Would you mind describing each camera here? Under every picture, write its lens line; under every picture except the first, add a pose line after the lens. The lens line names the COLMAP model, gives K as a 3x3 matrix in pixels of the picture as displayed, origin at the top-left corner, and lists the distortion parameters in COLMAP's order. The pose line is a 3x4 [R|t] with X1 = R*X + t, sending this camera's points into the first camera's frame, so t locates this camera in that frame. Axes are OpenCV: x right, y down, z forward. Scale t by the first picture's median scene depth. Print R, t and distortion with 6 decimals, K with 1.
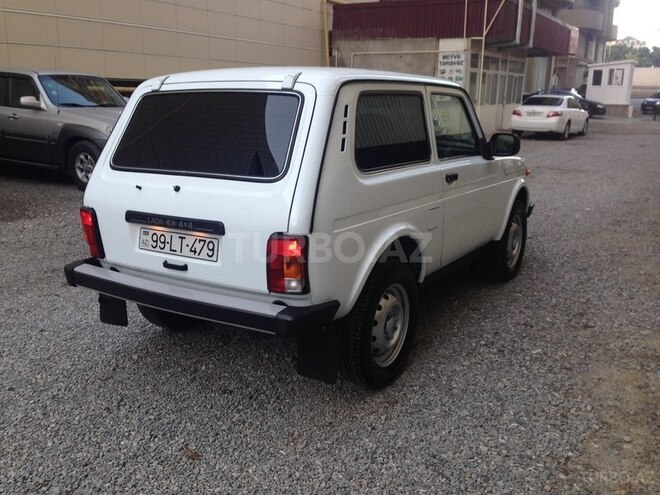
lens RADIAL K [[624.6, 0, 311.1], [0, 624.6, 246.1], [0, 0, 1]] dist [0.089877, 0.002312]
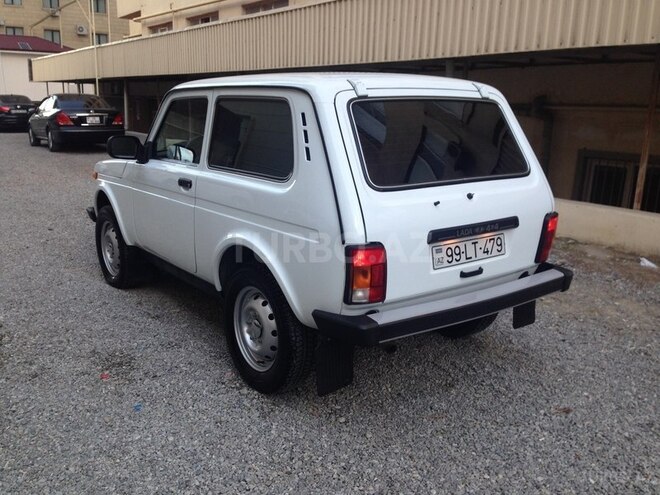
lens RADIAL K [[635.3, 0, 330.0], [0, 635.3, 247.5], [0, 0, 1]] dist [0.033430, -0.007290]
pose [[0.322147, -0.208867, 0.923361, -1.203224], [0.199196, 0.968477, 0.149576, -0.201952], [-0.925496, 0.135744, 0.353597, 0.827878]]
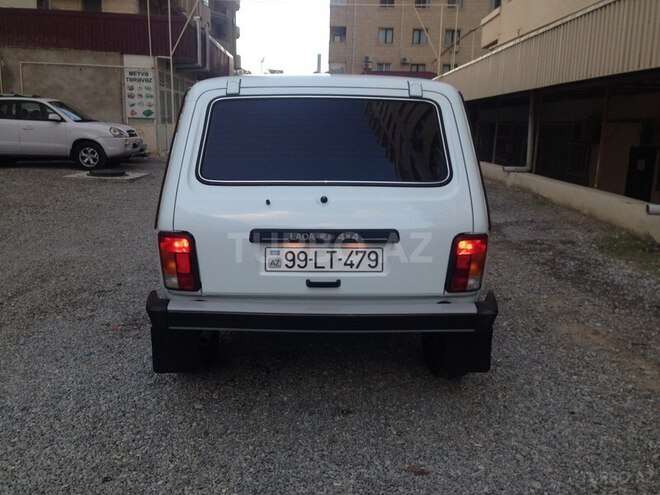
lens RADIAL K [[635.3, 0, 330.0], [0, 635.3, 247.5], [0, 0, 1]] dist [0.033430, -0.007290]
pose [[0.821930, -0.094754, 0.561651, -0.712985], [0.111608, 0.993743, 0.004321, -0.023659], [-0.558546, 0.059133, 0.827363, 0.217213]]
